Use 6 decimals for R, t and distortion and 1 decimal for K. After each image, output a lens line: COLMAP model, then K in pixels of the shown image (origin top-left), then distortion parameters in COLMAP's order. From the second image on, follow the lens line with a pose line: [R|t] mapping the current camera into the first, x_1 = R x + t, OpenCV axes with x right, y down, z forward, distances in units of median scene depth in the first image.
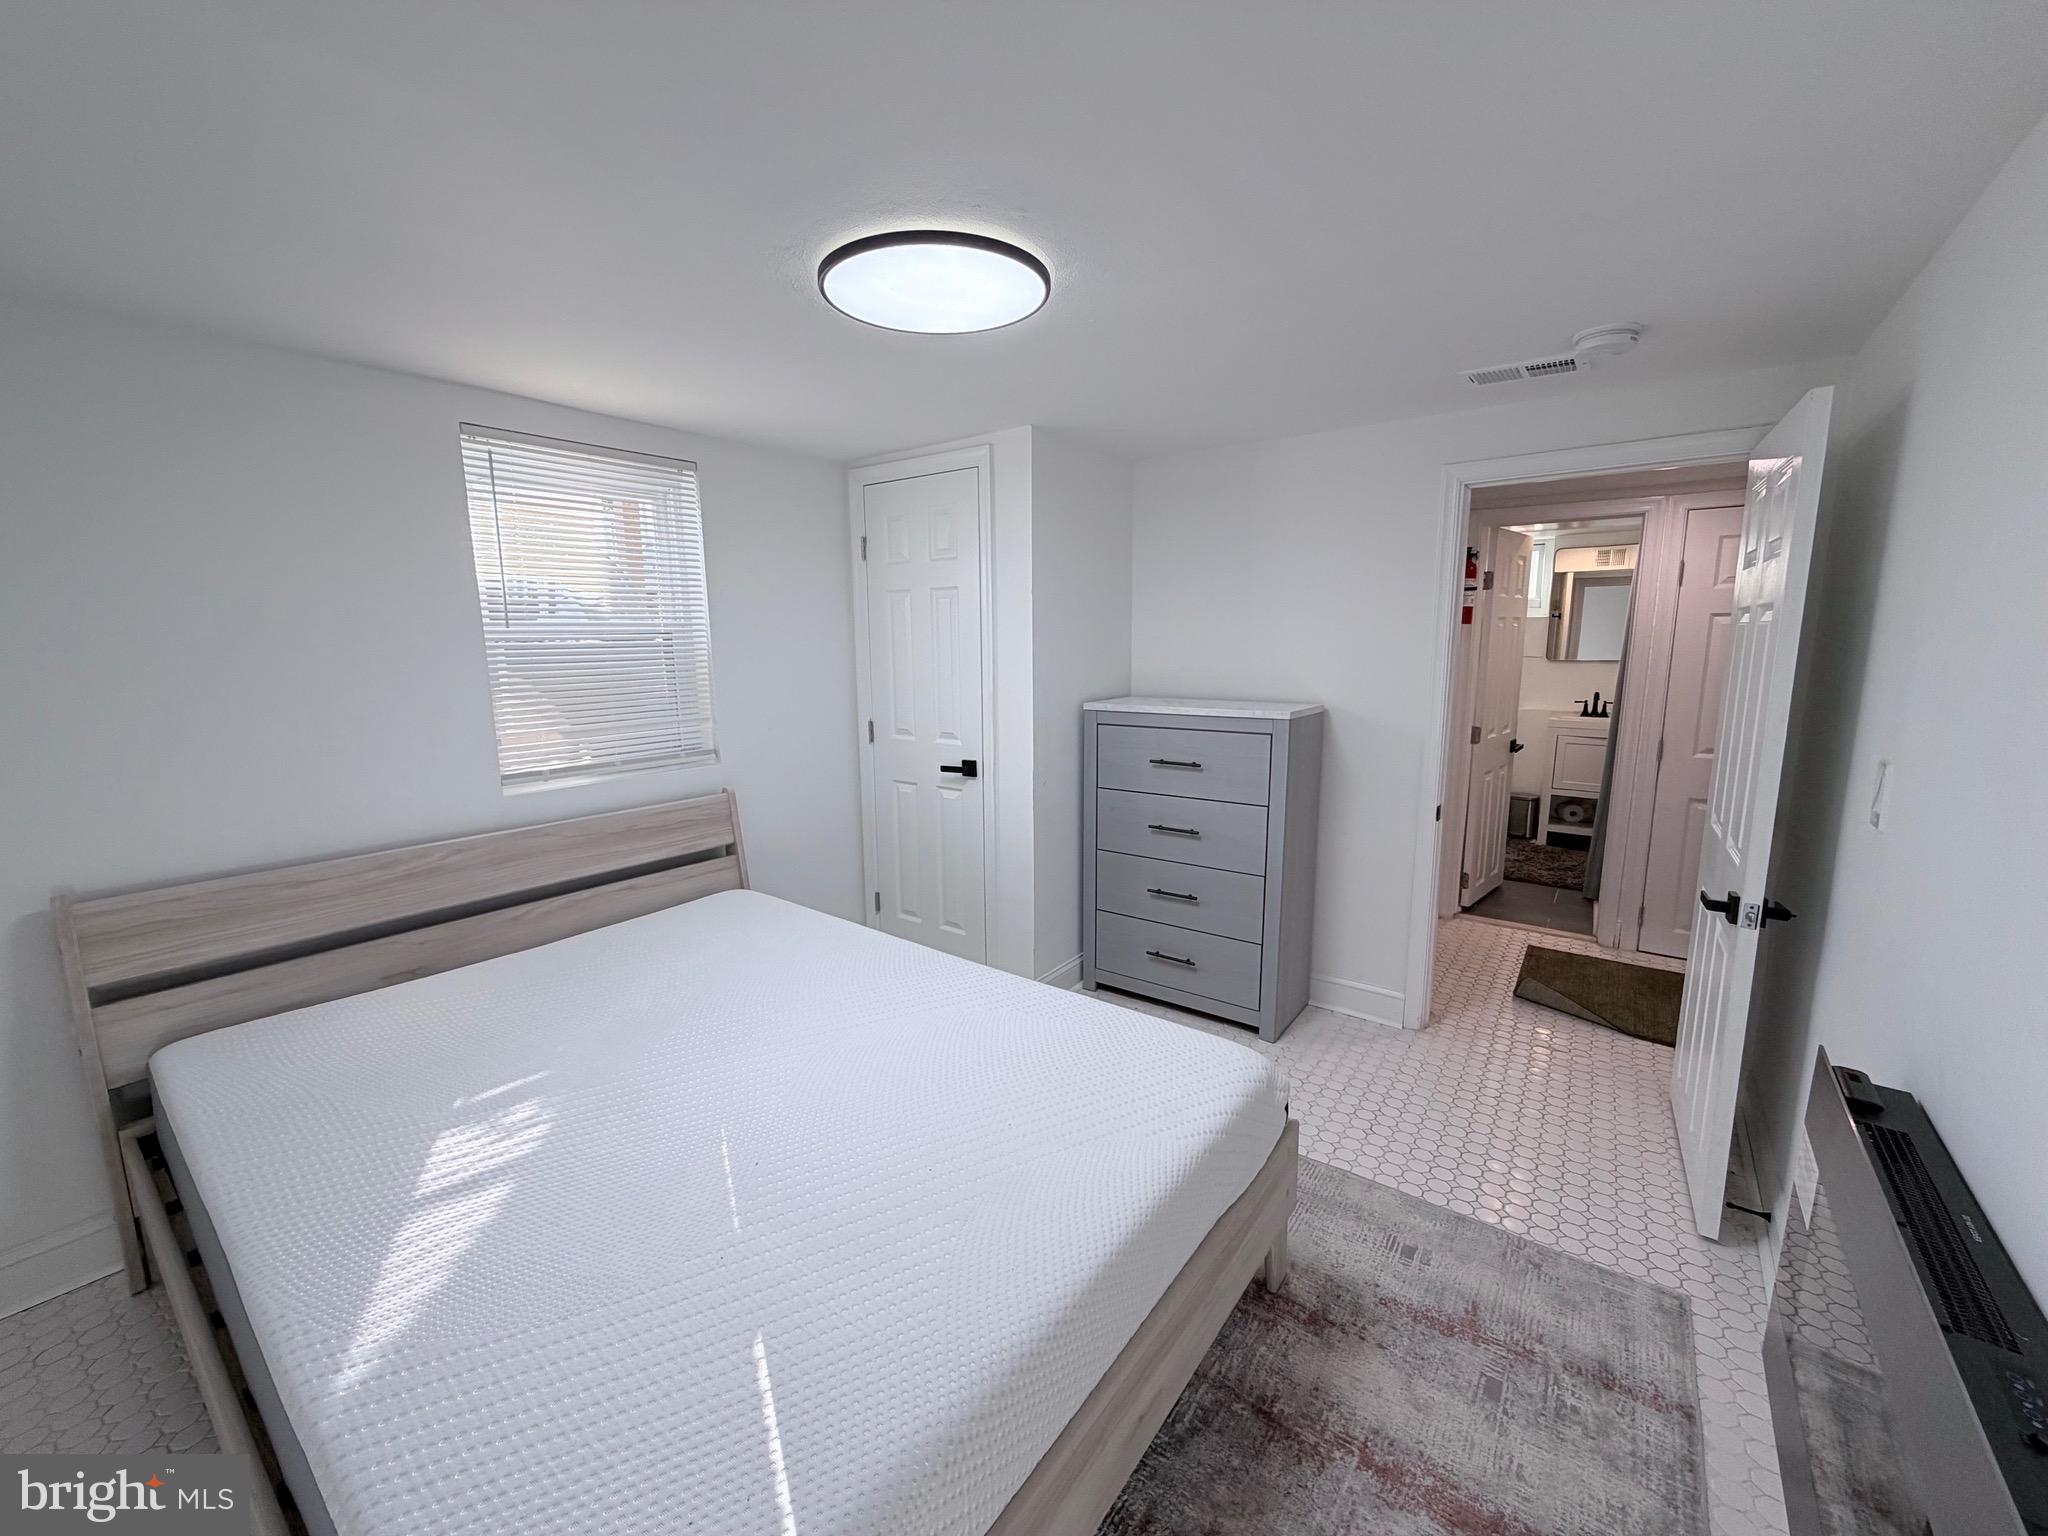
lens RADIAL K [[813.9, 0, 1022.7], [0, 813.9, 769.1], [0, 0, 1]] dist [0.000223, -0.000412]
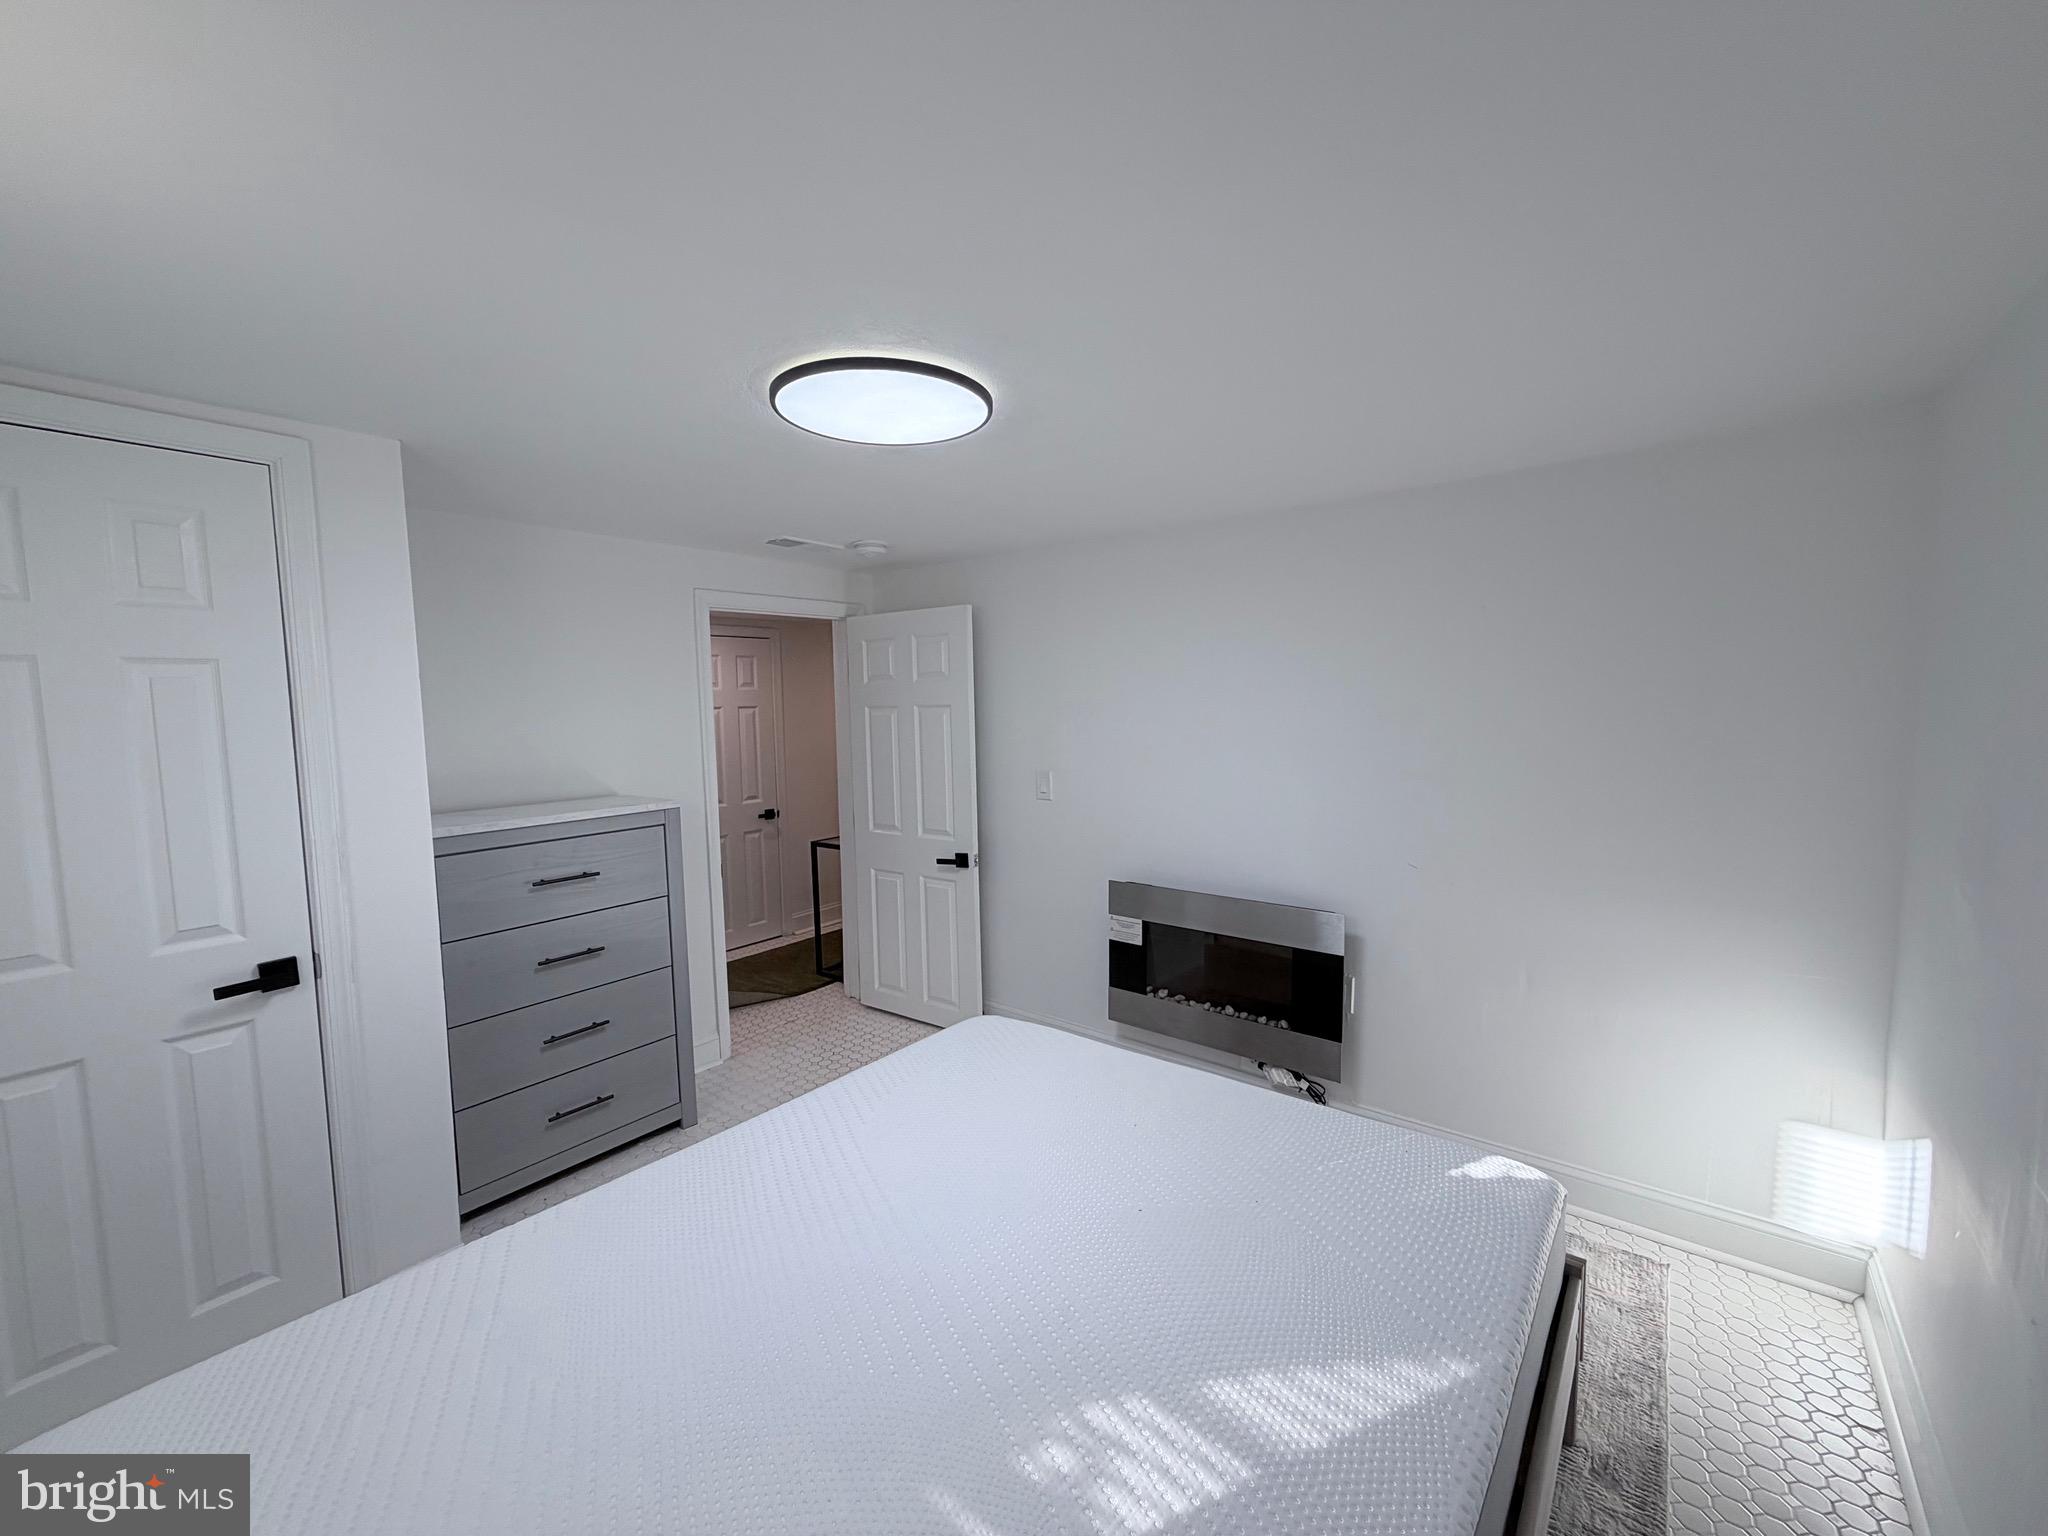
lens RADIAL K [[813.9, 0, 1014.3], [0, 813.9, 763.9], [0, 0, 1]] dist [0.000223, -0.000412]
pose [[0.039894, -0.070462, 0.996716, -0.785867], [0.182200, 0.981300, 0.062079, -0.113970], [-0.982452, 0.179126, 0.051986, 0.571329]]
